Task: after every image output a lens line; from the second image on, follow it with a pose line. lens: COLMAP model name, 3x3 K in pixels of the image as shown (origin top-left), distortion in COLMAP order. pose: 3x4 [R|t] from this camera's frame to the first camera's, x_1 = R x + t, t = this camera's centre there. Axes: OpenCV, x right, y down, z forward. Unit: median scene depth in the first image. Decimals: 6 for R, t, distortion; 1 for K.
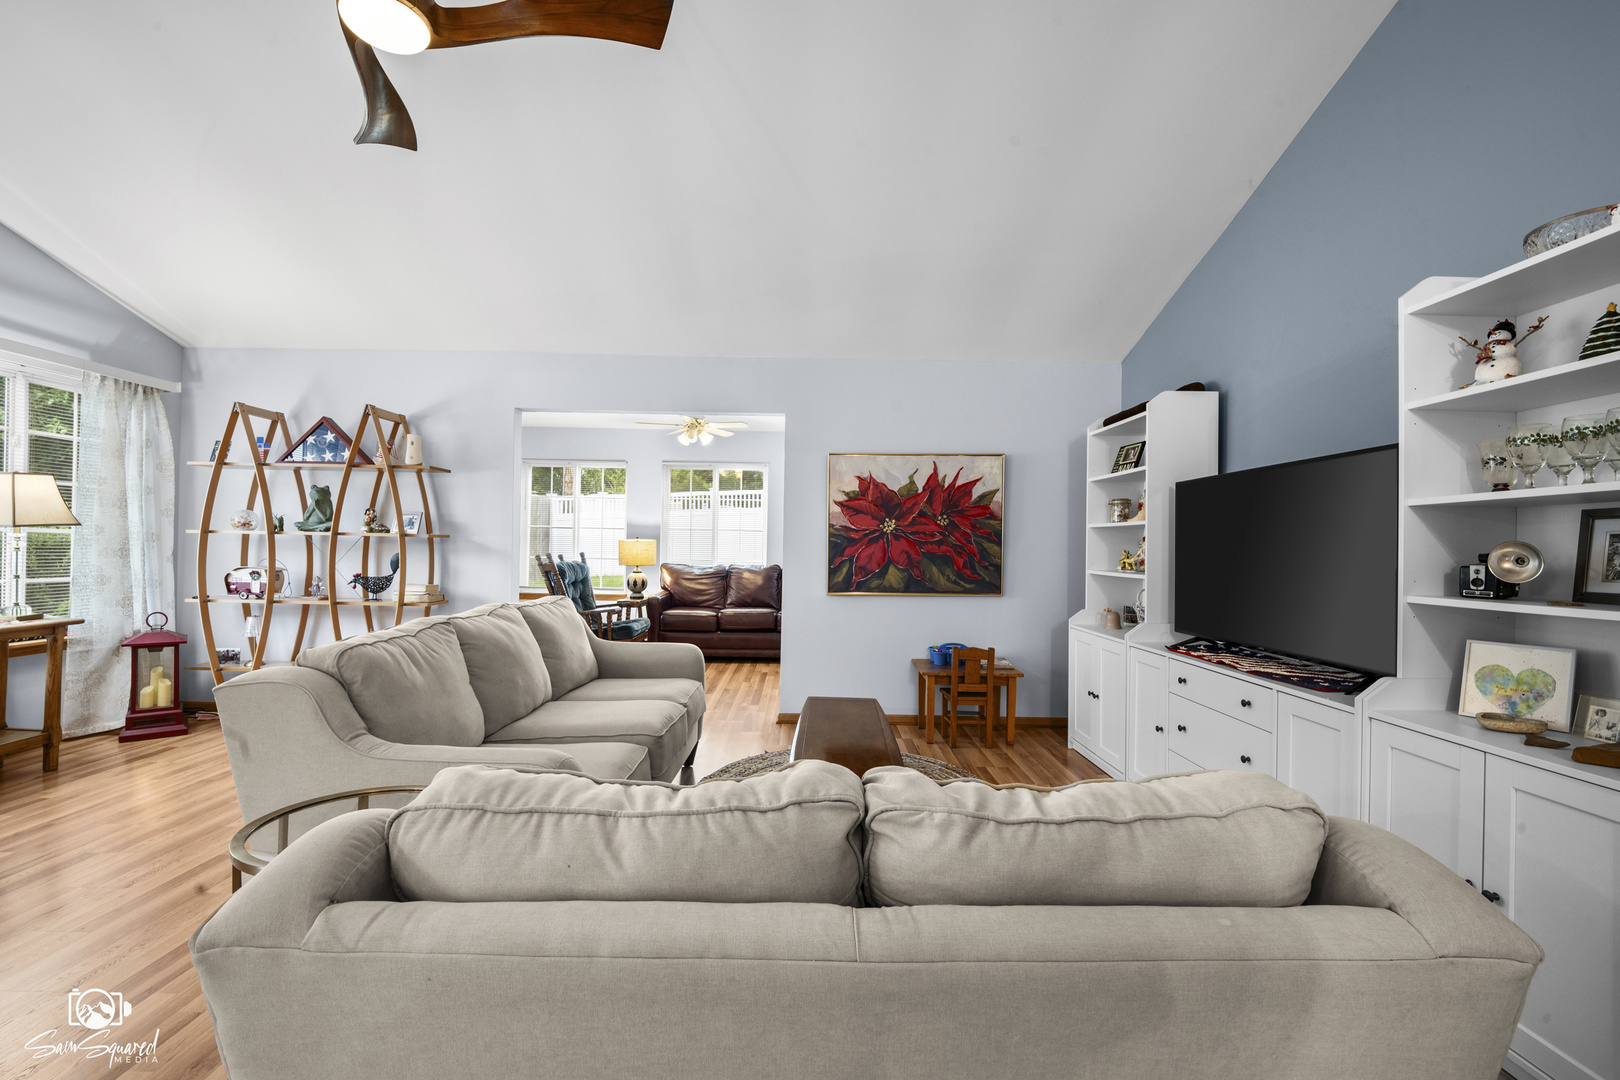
lens RADIAL K [[675.8, 0, 810.5], [0, 675.8, 545.9], [0, 0, 1]] dist [-0.009618, -0.005630]
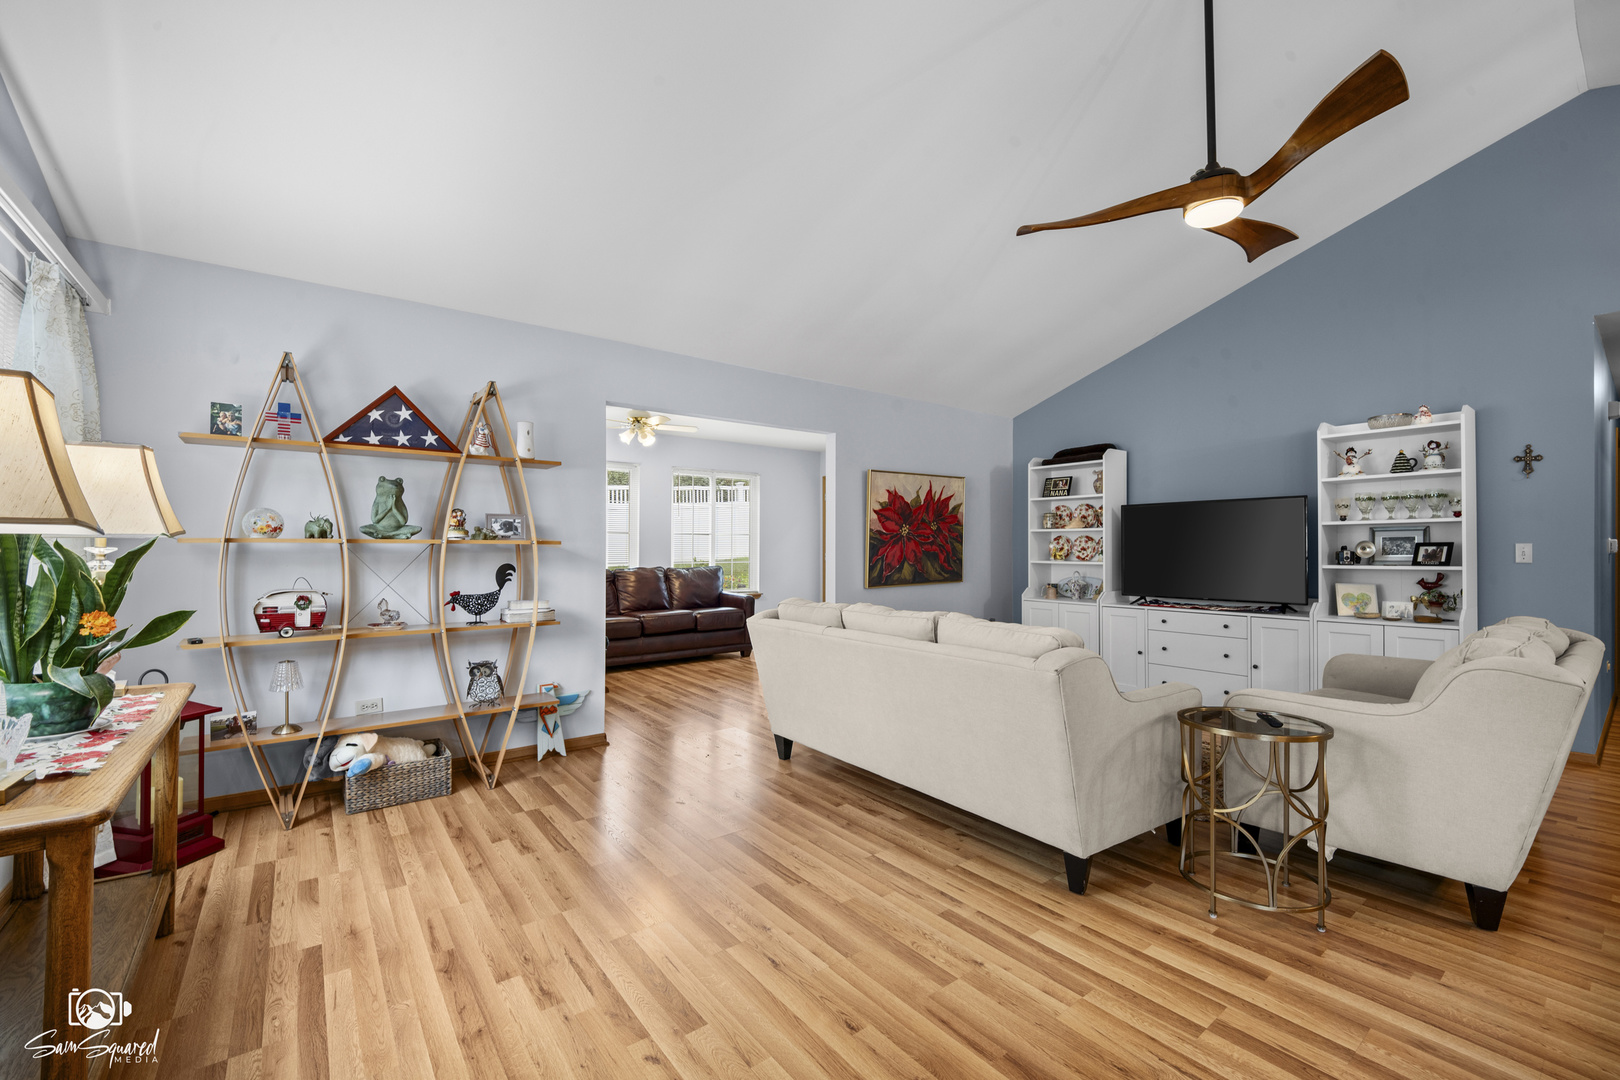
lens RADIAL K [[675.8, 0, 823.3], [0, 675.8, 539.9], [0, 0, 1]] dist [-0.009618, -0.005630]
pose [[0.789333, -0.009098, 0.613898, -0.773587], [0.012606, 0.999920, -0.001390, -0.012132], [-0.613836, 0.008836, 0.789384, 0.104781]]
